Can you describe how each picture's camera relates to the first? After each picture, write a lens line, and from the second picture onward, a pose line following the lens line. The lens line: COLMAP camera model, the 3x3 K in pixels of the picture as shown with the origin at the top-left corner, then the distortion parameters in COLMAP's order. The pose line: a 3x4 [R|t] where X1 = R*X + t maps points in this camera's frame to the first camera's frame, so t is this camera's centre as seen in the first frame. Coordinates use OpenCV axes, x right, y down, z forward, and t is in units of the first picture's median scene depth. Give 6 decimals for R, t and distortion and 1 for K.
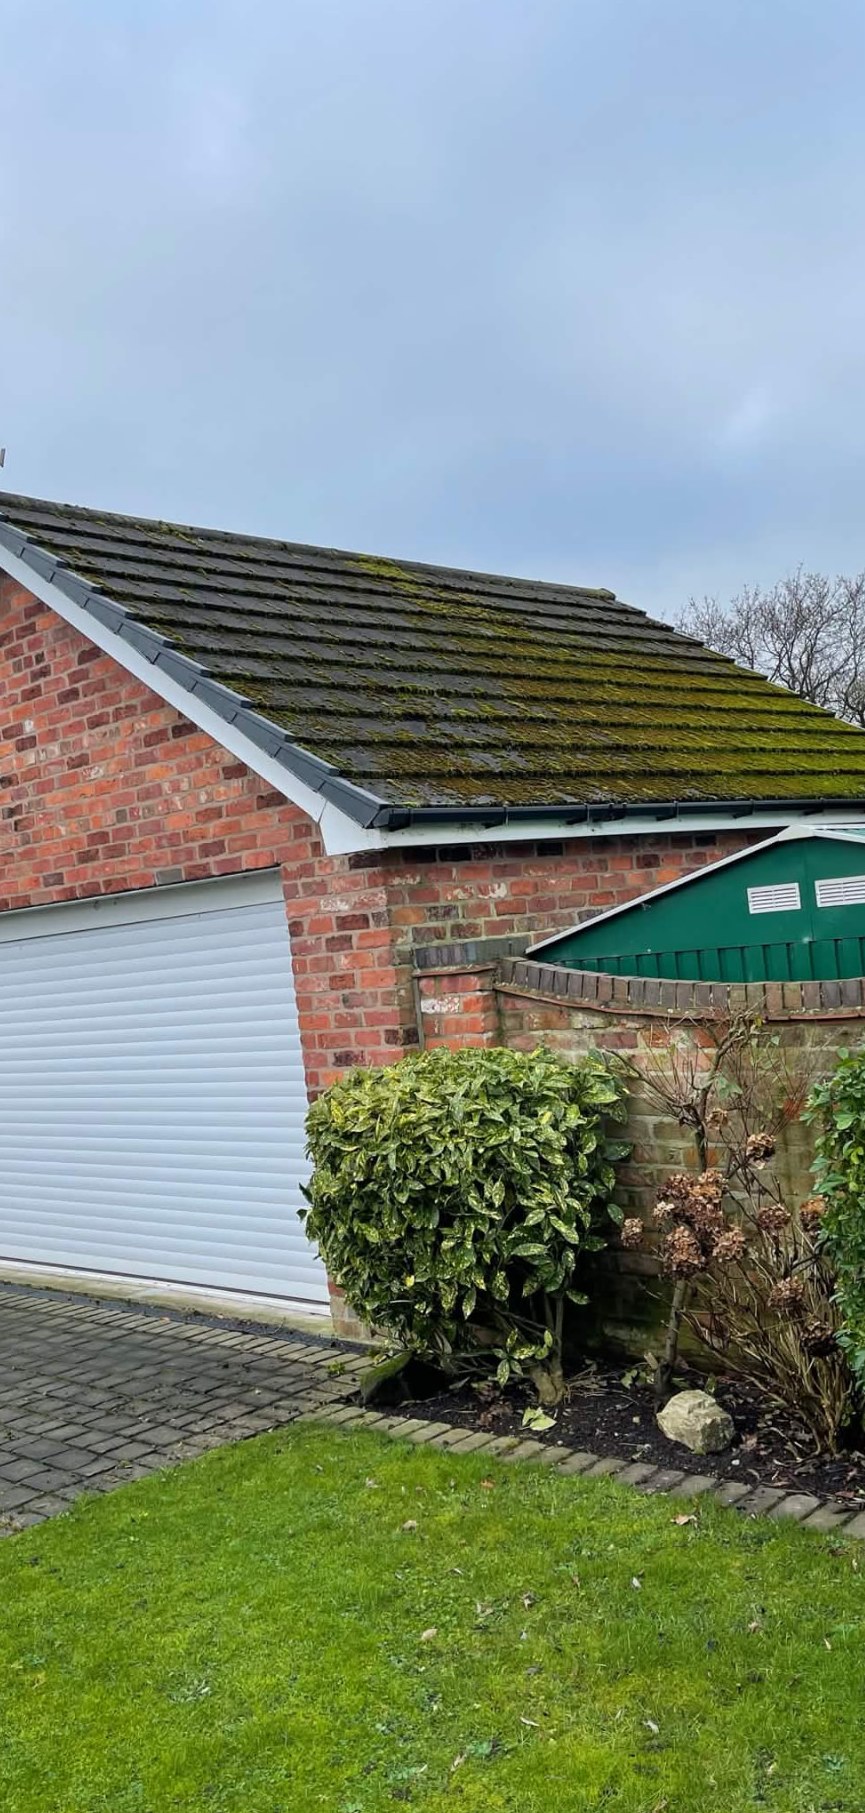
lens RADIAL K [[1385.4, 0, 439.8], [0, 1385.4, 936.8], [0, 0, 1]] dist [0.254842, -0.000480]
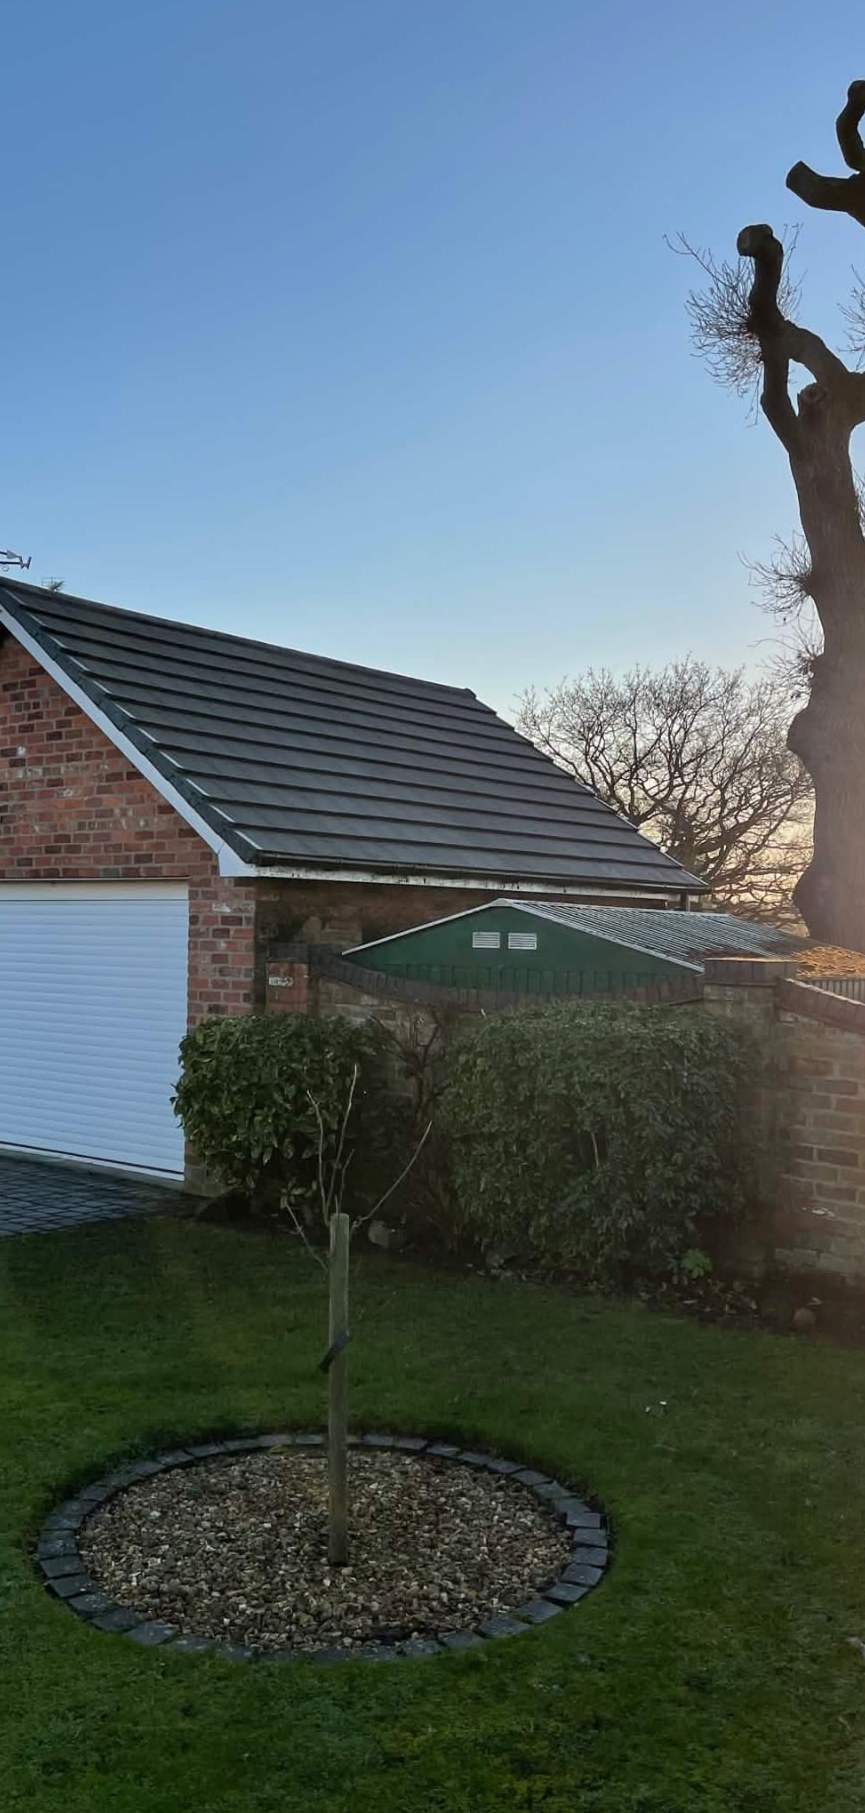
lens RADIAL K [[1385.4, 0, 439.8], [0, 1385.4, 936.8], [0, 0, 1]] dist [0.254842, -0.000480]
pose [[0.989595, 0.127966, 0.065772, 0.060445], [-0.127654, 0.991779, -0.008934, -0.007726], [-0.066374, 0.000445, 0.997795, -0.504473]]
